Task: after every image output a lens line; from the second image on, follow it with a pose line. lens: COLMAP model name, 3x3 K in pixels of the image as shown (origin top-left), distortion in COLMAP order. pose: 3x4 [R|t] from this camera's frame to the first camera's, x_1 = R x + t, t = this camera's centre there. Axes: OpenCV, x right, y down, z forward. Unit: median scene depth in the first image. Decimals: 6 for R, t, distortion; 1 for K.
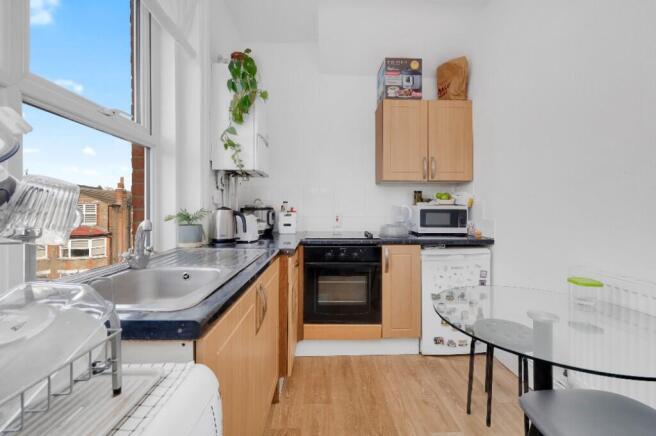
lens RADIAL K [[273.2, 0, 330.4], [0, 273.2, 210.7], [0, 0, 1]] dist [-0.000438, -0.000389]
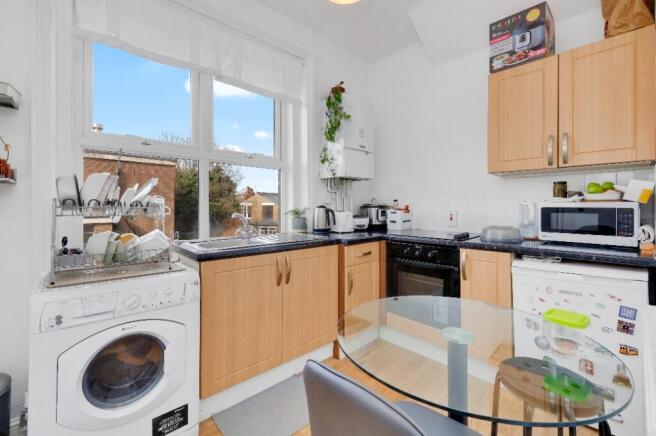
lens RADIAL K [[273.2, 0, 330.4], [0, 273.2, 210.7], [0, 0, 1]] dist [-0.000438, -0.000389]
pose [[0.671100, 0.009073, -0.741311, 0.497291], [-0.005196, 0.999958, 0.007534, 0.001029], [0.741348, -0.001204, 0.671120, 0.084866]]
